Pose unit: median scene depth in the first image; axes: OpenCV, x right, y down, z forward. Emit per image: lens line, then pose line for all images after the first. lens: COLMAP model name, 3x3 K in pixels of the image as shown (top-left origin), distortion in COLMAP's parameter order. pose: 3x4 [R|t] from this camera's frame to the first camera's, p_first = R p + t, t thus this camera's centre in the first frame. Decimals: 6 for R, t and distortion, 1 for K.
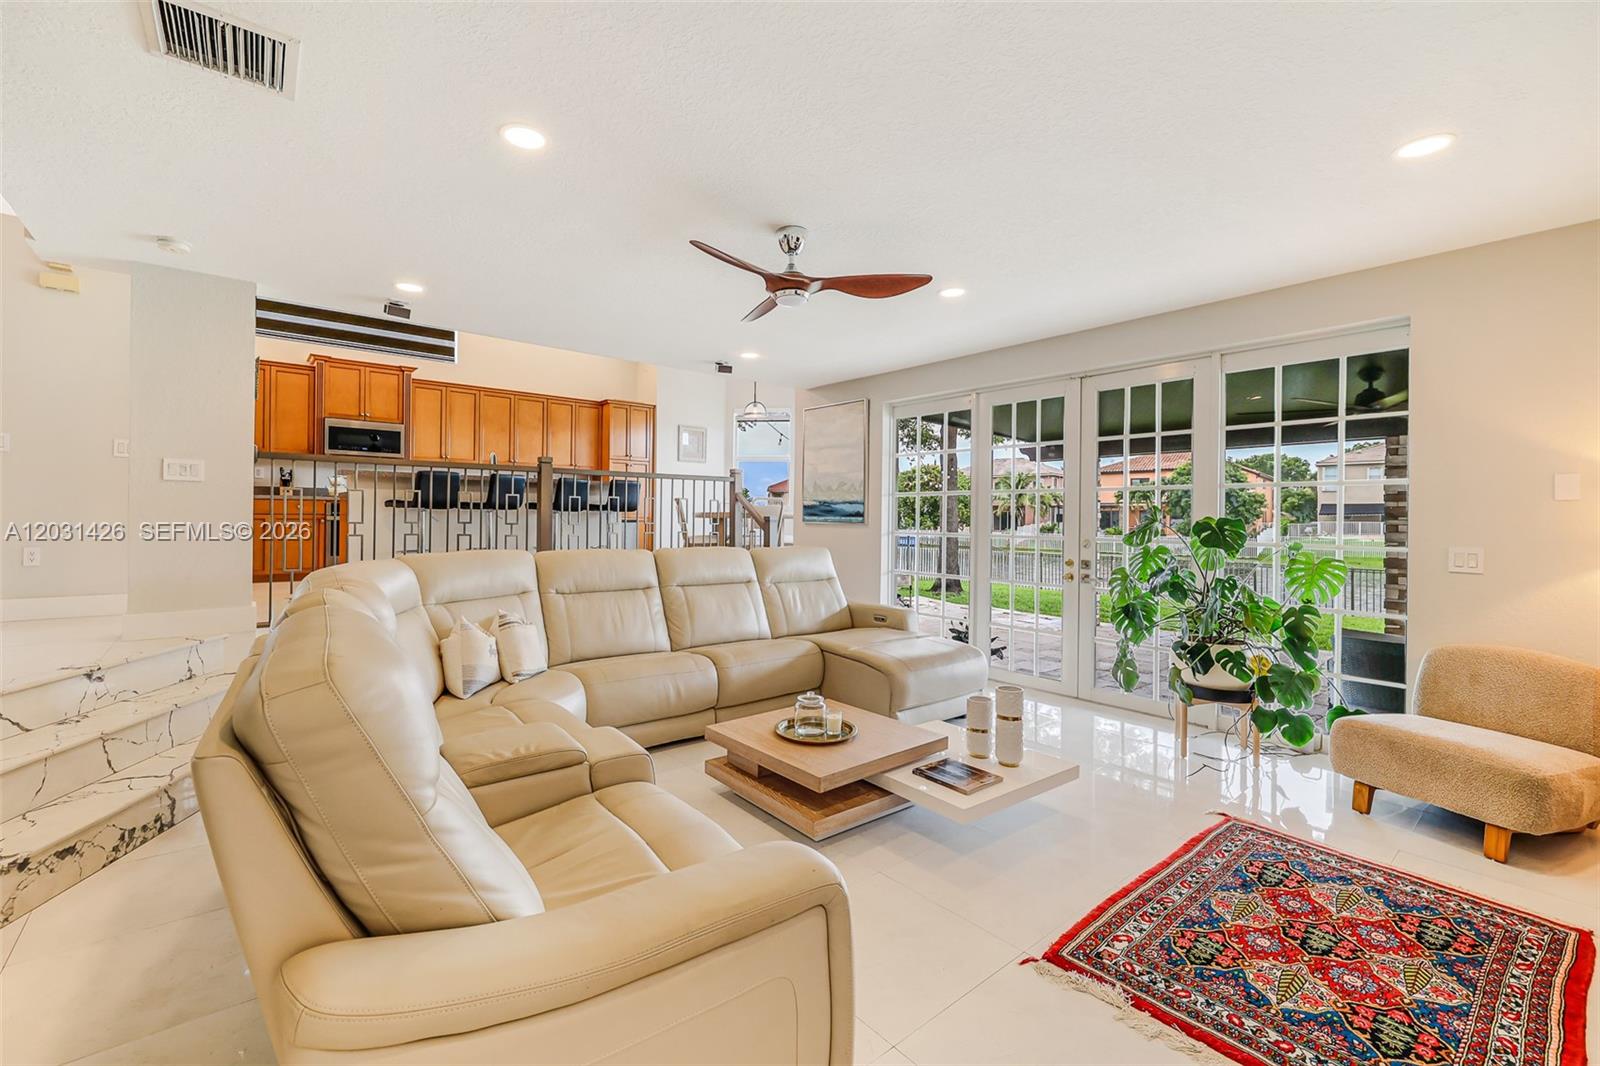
lens RADIAL K [[690.1, 0, 779.9], [0, 690.1, 538.2], [0, 0, 1]] dist [0.000763, -0.000109]
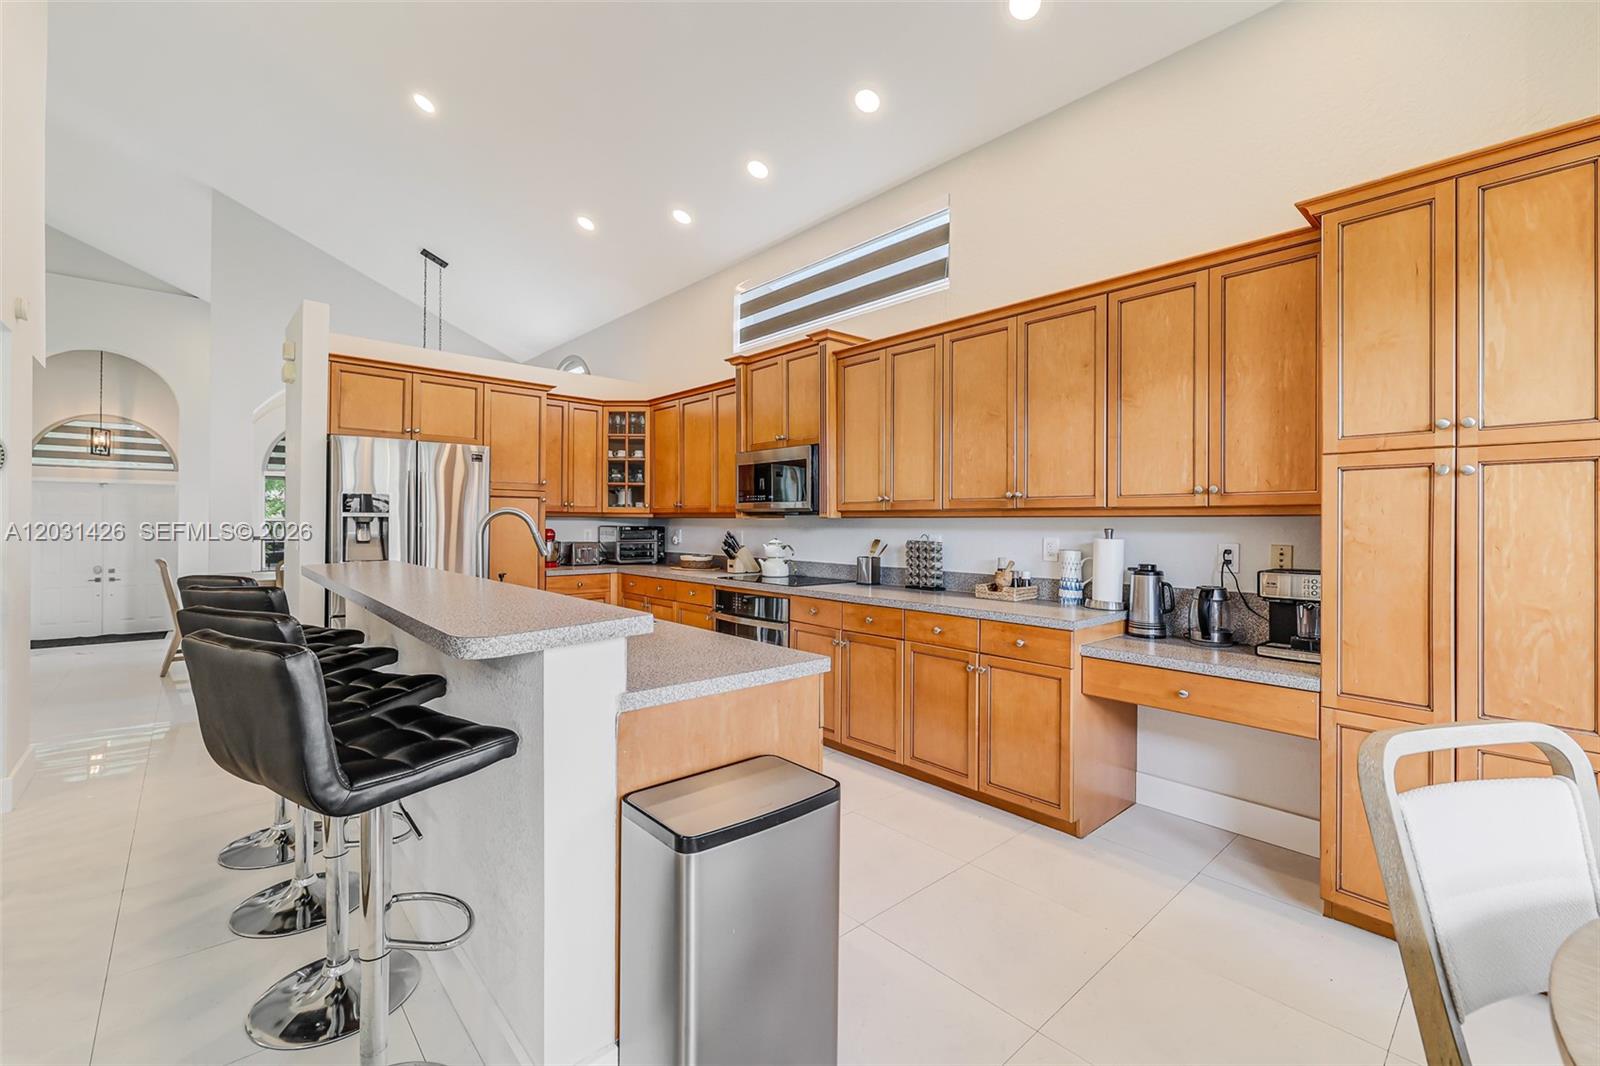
lens RADIAL K [[673.7, 0, 783.7], [0, 673.7, 519.6], [0, 0, 1]] dist [-0.000266, -0.000165]
pose [[0.045477, -0.013742, -0.998871, -0.043379], [-0.032119, 0.999368, -0.015211, -0.146368], [0.998449, 0.032775, 0.045007, 1.438503]]
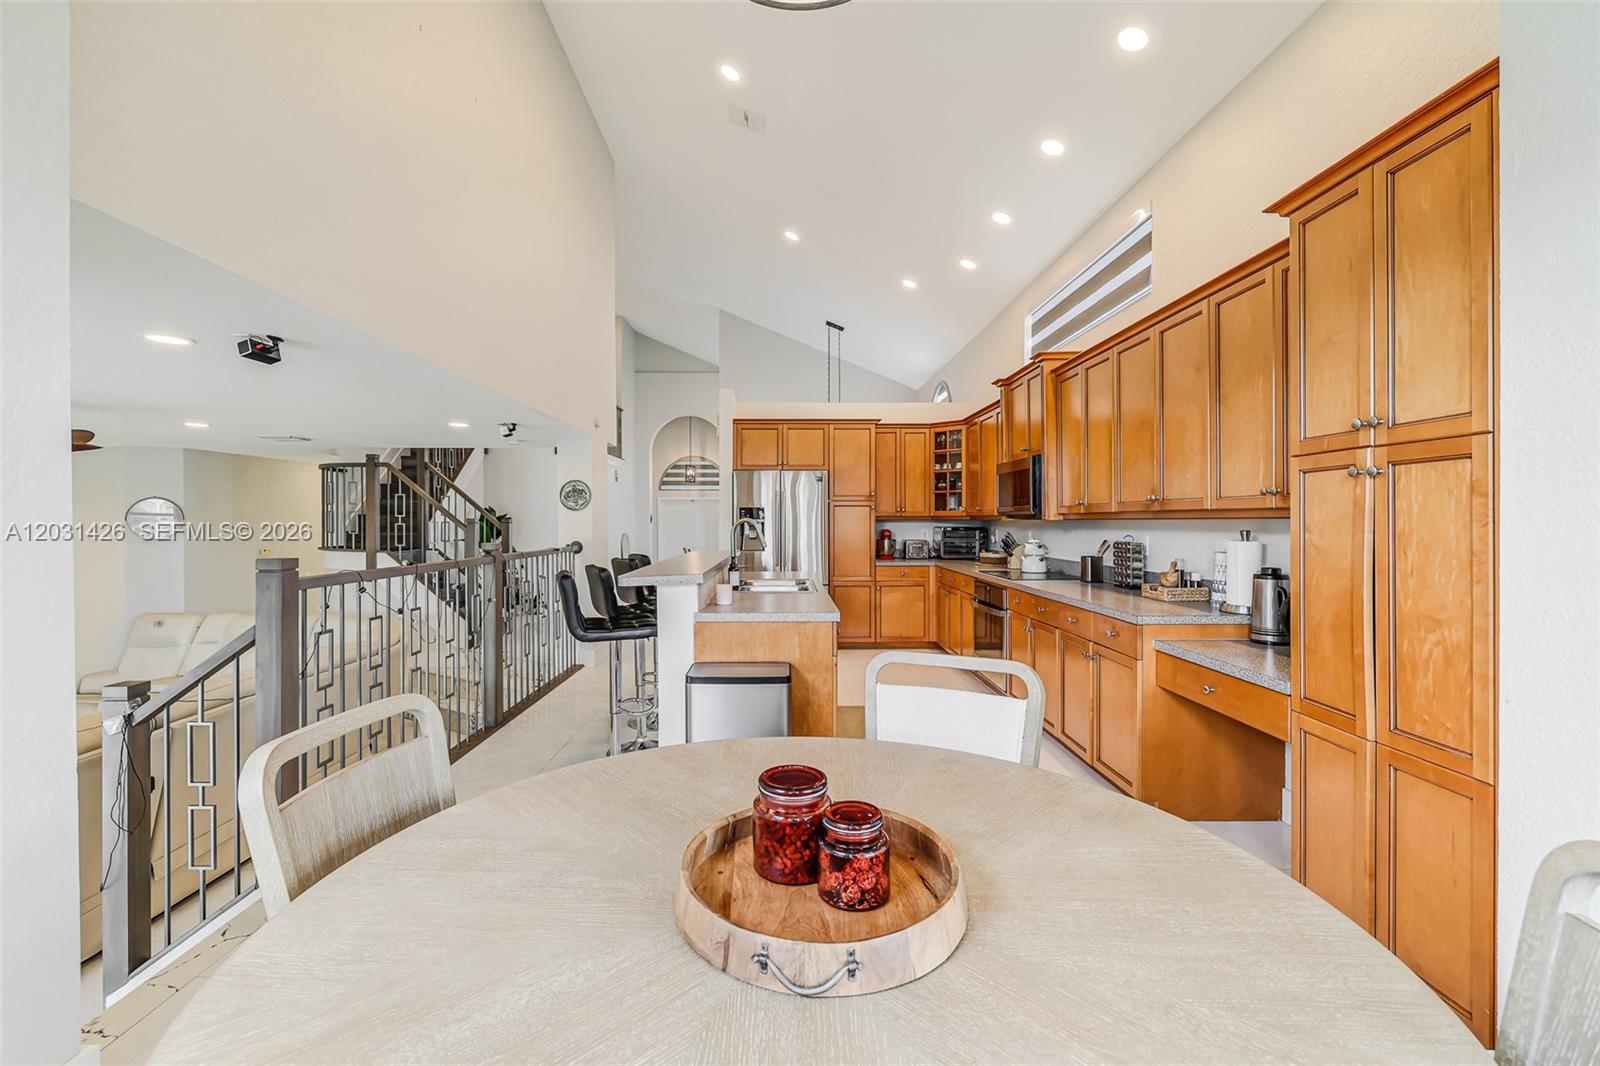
lens RADIAL K [[676.5, 0, 784.4], [0, 676.5, 526.1], [0, 0, 1]] dist [-0.000063, -0.000226]
pose [[-0.620694, -0.001944, -0.784051, 0.075201], [-0.024015, 0.999575, 0.016534, -0.160508], [0.783685, 0.029092, -0.620476, 1.800400]]
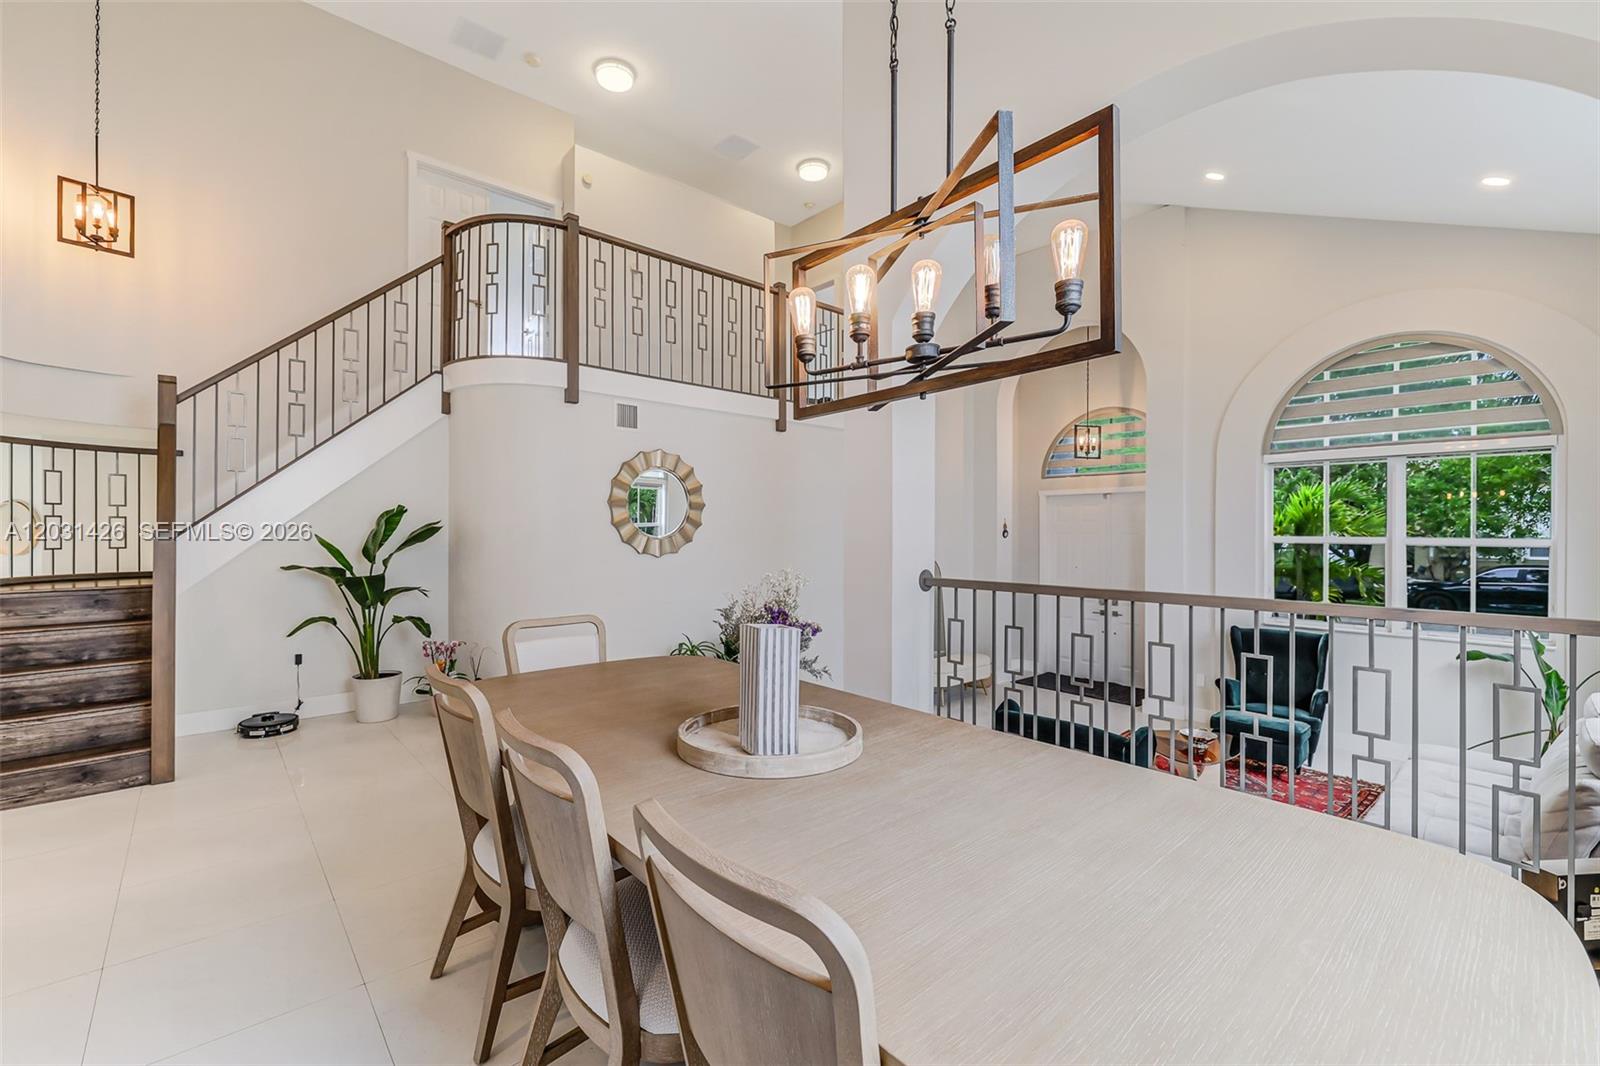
lens RADIAL K [[670.3, 0, 776.1], [0, 670.3, 535.8], [0, 0, 1]] dist [-0.001292, 0.000351]
pose [[-0.999102, -0.012152, -0.040599, -1.287336], [-0.013509, 0.999353, 0.033323, -0.161798], [0.040168, 0.033841, -0.998620, 1.075476]]
